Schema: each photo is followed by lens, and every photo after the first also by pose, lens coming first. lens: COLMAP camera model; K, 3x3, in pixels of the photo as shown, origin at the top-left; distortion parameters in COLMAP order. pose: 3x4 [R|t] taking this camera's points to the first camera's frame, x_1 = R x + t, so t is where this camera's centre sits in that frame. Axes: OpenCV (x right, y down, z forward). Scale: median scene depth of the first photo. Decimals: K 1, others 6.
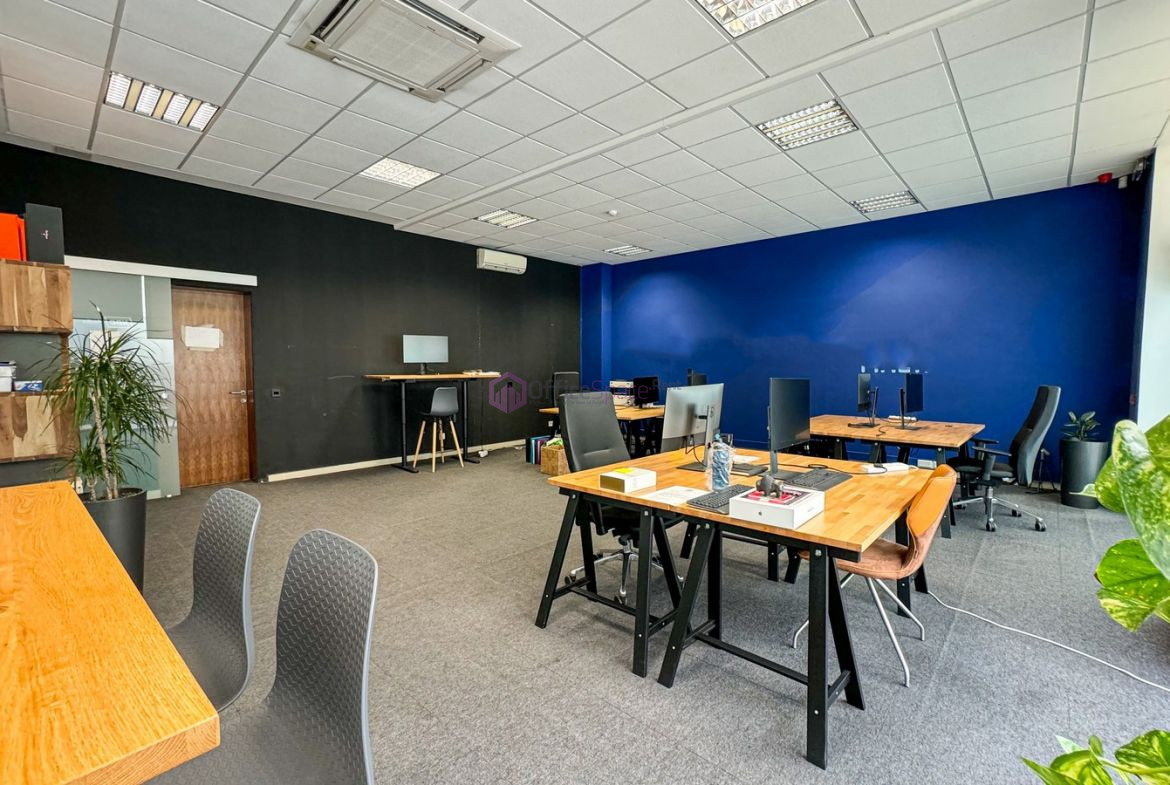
lens RADIAL K [[505.4, 0, 585.0], [0, 505.4, 392.5], [0, 0, 1]] dist [-0.017176, 0.000190]
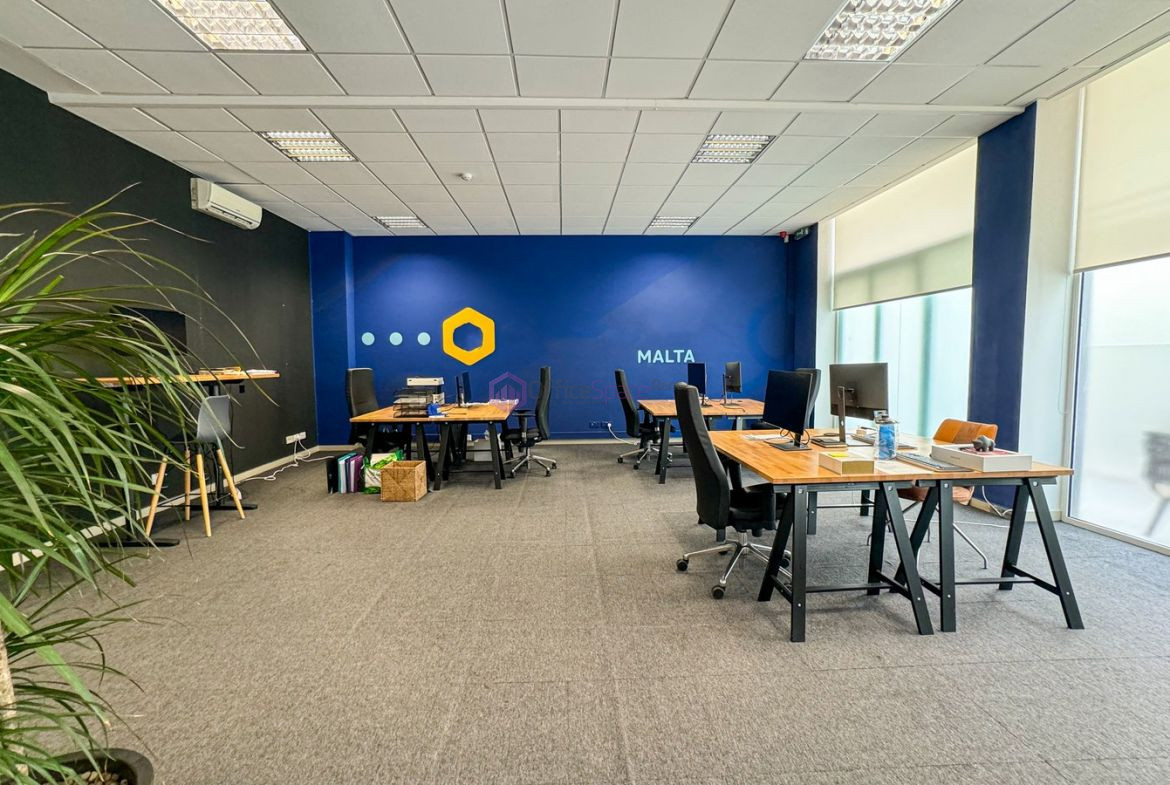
lens RADIAL K [[505.4, 0, 585.0], [0, 505.4, 392.5], [0, 0, 1]] dist [-0.017176, 0.000190]
pose [[0.706605, -0.052143, 0.705684, -0.382573], [0.049419, 0.998483, 0.024295, -0.005963], [-0.705880, 0.017708, 0.708110, 0.251608]]
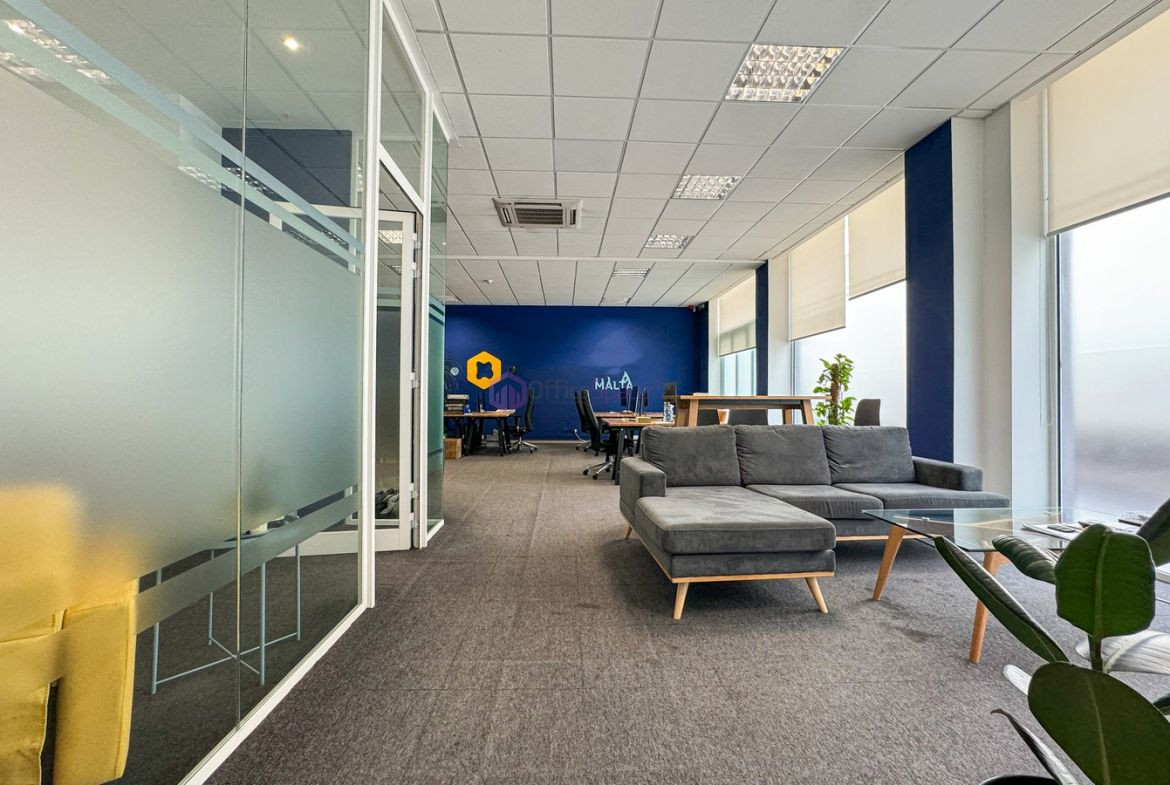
lens RADIAL K [[505.4, 0, 585.0], [0, 505.4, 392.5], [0, 0, 1]] dist [-0.017176, 0.000190]
pose [[0.704704, 0.011299, 0.709412, -0.755752], [0.035912, 0.998024, -0.051569, 0.063070], [-0.708592, 0.061818, 0.702905, -0.239429]]
